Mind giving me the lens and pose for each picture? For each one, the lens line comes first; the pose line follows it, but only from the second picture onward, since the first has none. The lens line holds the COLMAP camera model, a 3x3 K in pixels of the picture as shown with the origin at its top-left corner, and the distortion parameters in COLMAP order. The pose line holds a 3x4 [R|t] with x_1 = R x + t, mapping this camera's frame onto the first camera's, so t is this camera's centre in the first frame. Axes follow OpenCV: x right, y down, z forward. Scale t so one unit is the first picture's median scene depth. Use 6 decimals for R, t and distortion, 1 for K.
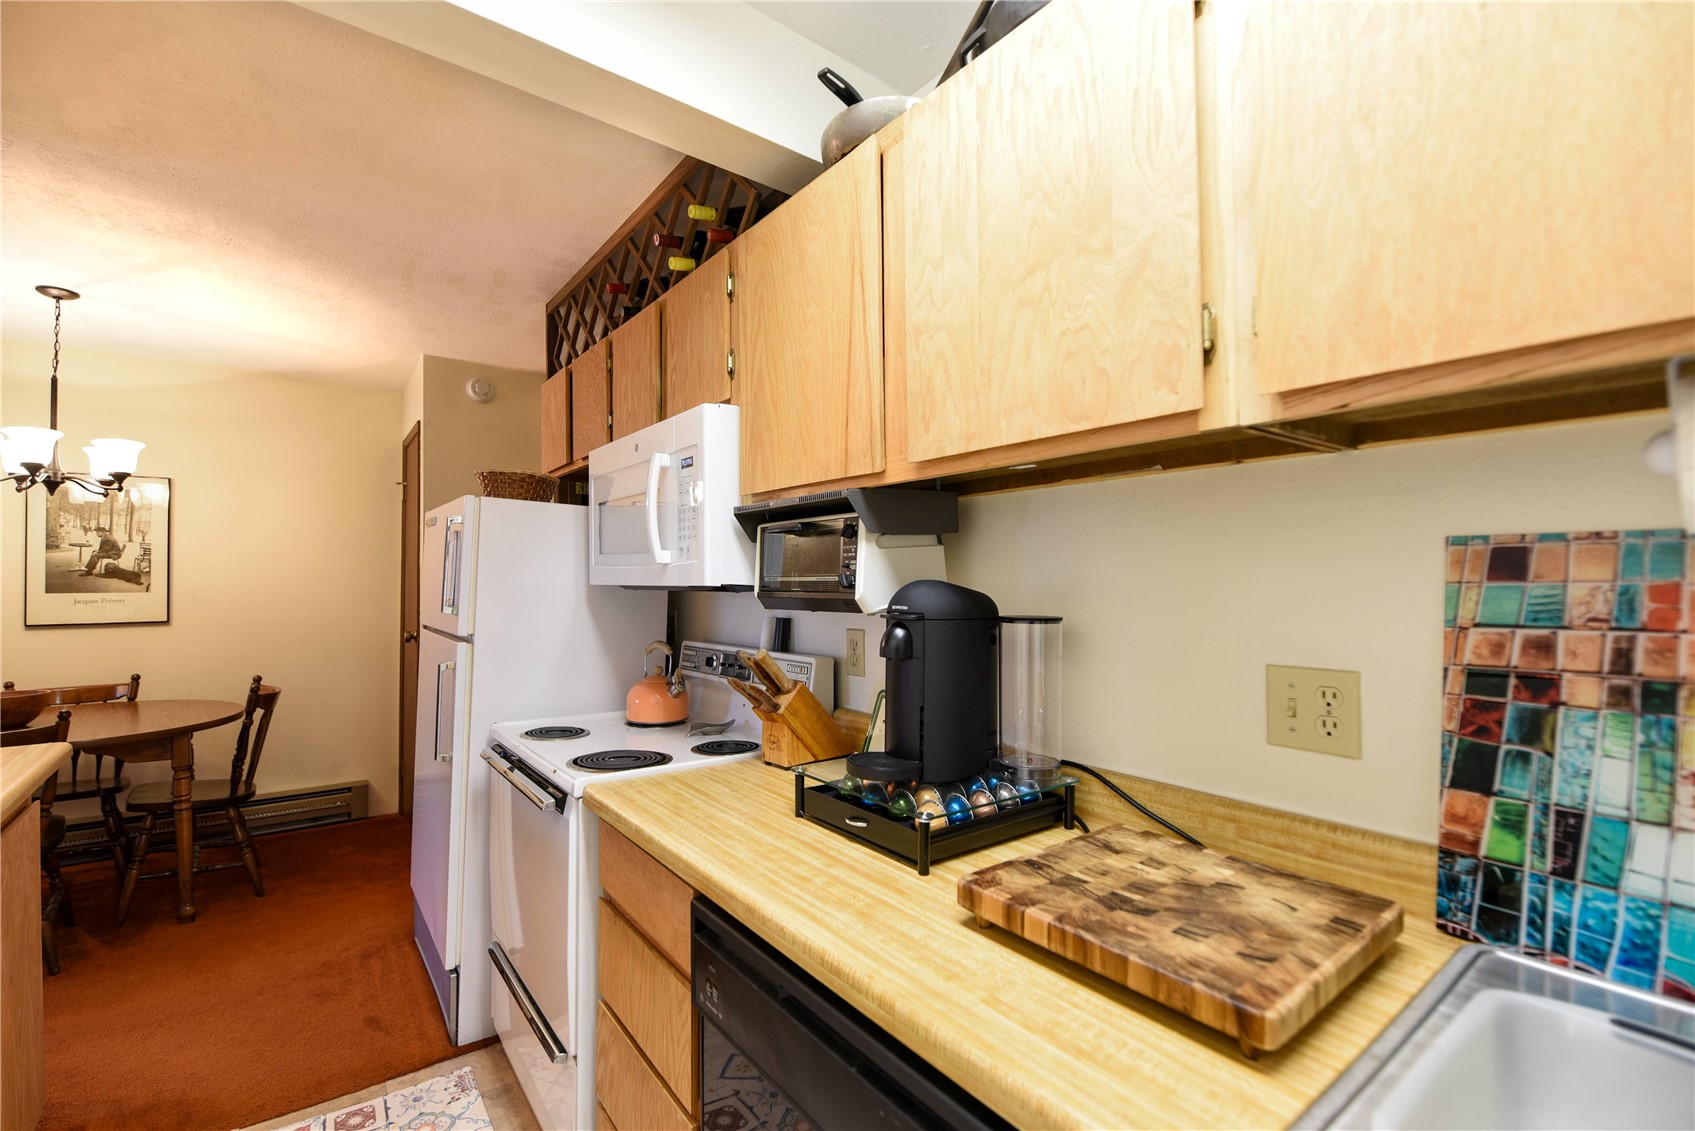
lens RADIAL K [[738.6, 0, 829.7], [0, 738.6, 565.6], [0, 0, 1]] dist [-0.013530, -0.004456]
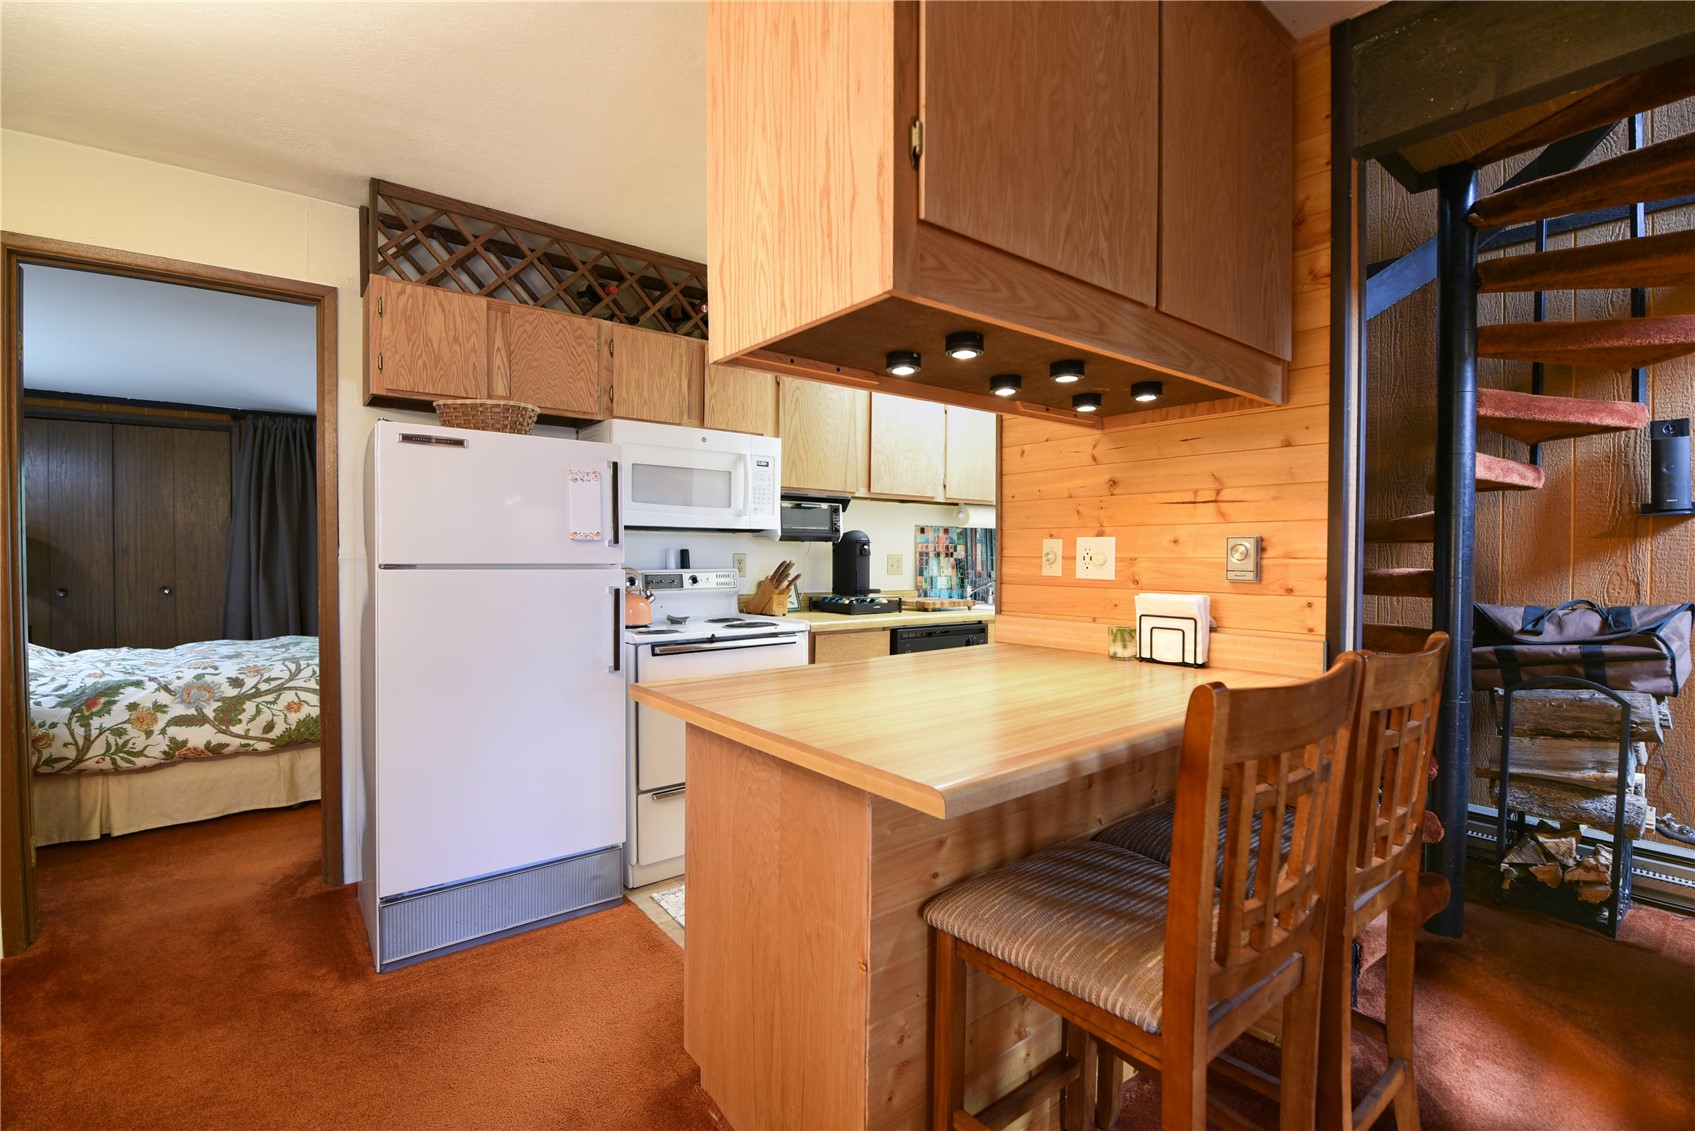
lens RADIAL K [[738.6, 0, 824.7], [0, 738.6, 566.1], [0, 0, 1]] dist [-0.013530, -0.004456]
pose [[-0.010619, -0.018483, 0.999773, -1.168254], [-0.028032, 0.999442, 0.018179, 0.046621], [-0.999551, -0.027832, -0.011131, 0.479531]]
